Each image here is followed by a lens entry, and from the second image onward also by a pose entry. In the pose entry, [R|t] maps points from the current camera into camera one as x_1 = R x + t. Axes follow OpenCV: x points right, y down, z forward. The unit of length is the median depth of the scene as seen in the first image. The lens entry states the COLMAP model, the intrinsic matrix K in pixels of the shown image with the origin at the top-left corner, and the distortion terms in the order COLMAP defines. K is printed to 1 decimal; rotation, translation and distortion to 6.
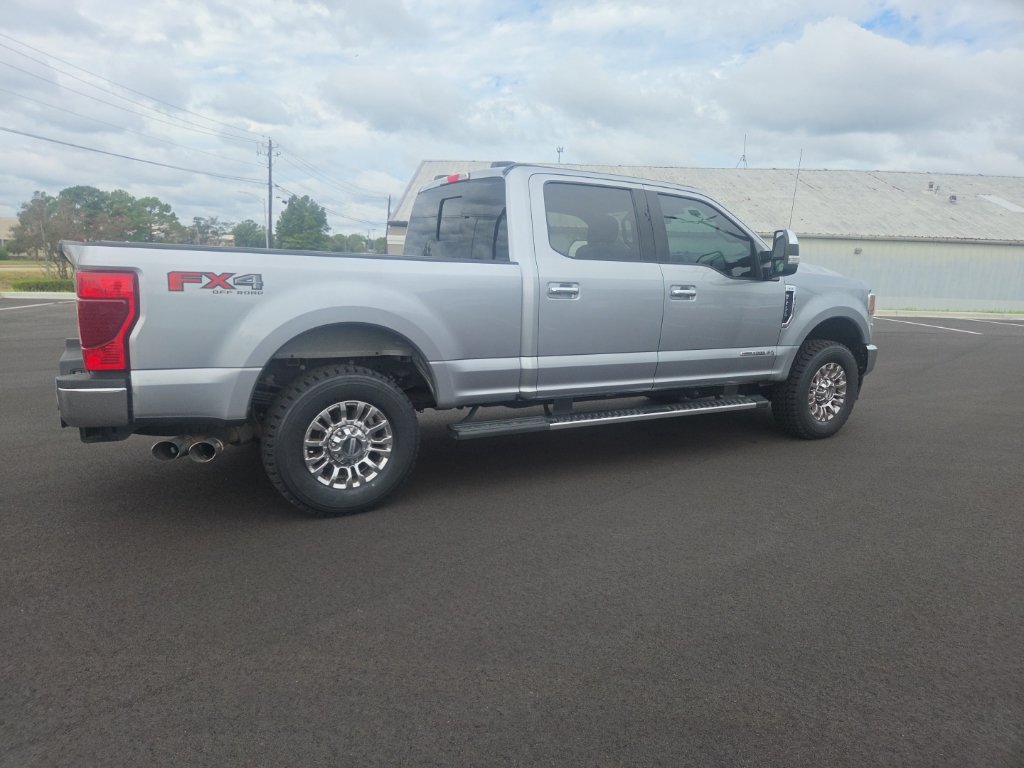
lens RADIAL K [[682.1, 0, 502.3], [0, 682.1, 399.0], [0, 0, 1]] dist [0.069674, -0.057790]
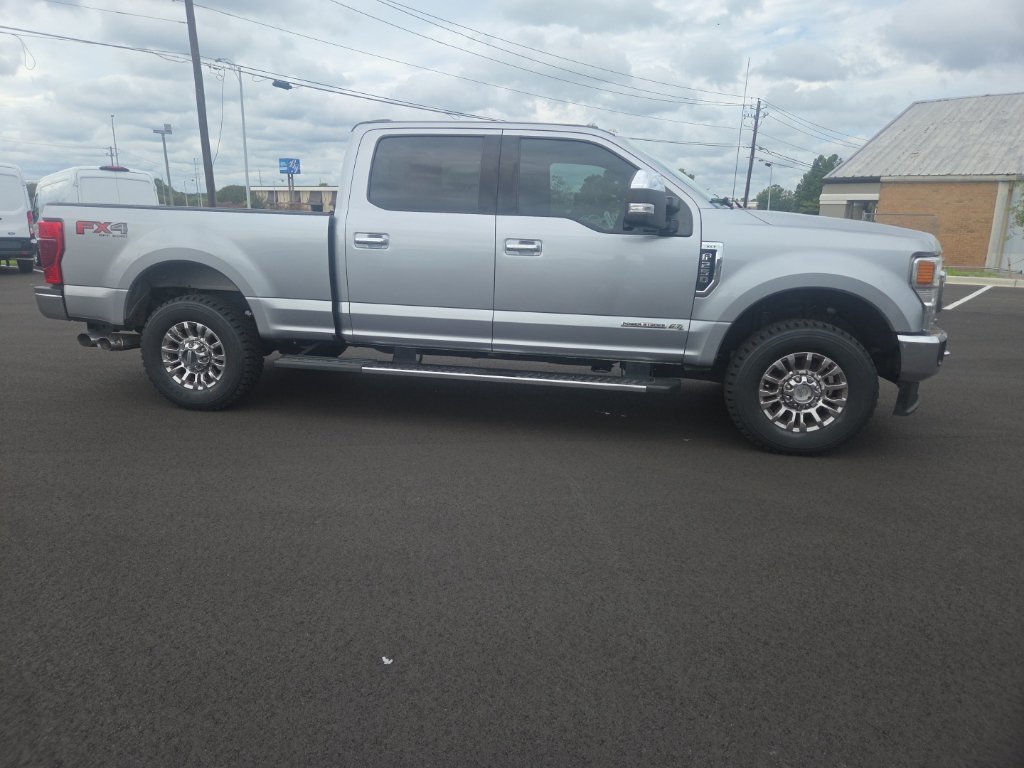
lens RADIAL K [[682.1, 0, 498.9], [0, 682.1, 383.3], [0, 0, 1]] dist [0.069674, -0.057790]
pose [[0.755220, 0.141269, -0.640067, 0.853135], [-0.125250, 0.989608, 0.070632, -0.037530], [0.643393, 0.026826, 0.765066, 0.295139]]
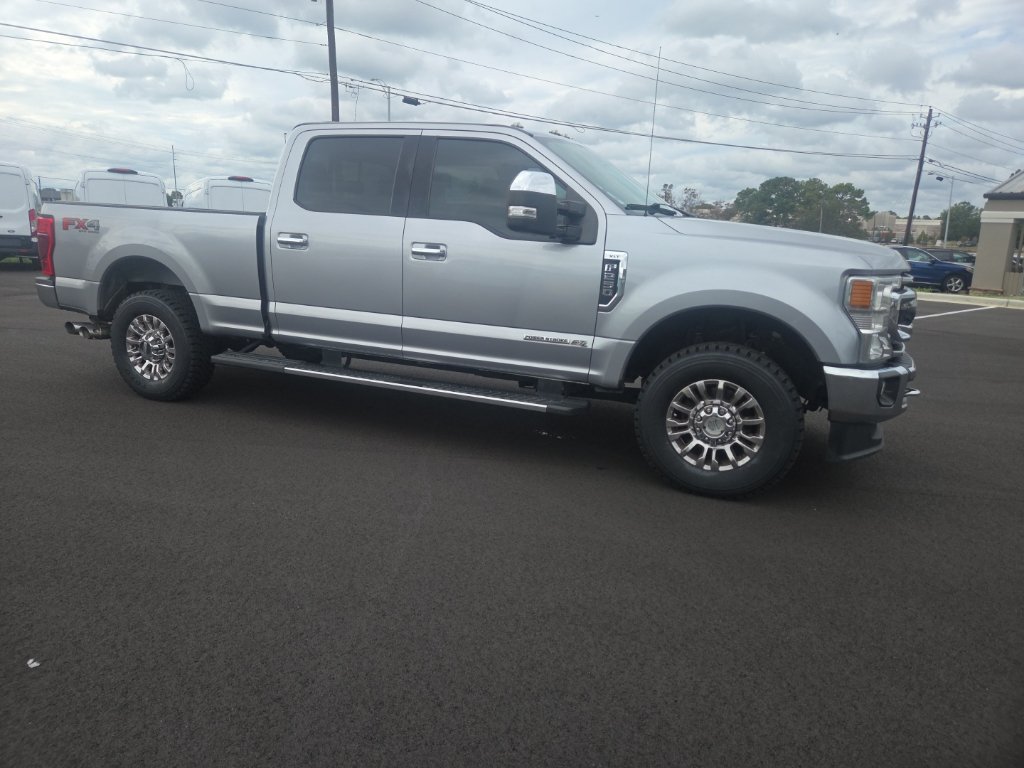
lens RADIAL K [[682.1, 0, 498.1], [0, 682.1, 377.8], [0, 0, 1]] dist [0.069674, -0.057790]
pose [[0.602411, 0.168783, -0.780137, 1.032267], [-0.176605, 0.981348, 0.075943, -0.080897], [0.778403, 0.092027, 0.620983, 0.550307]]
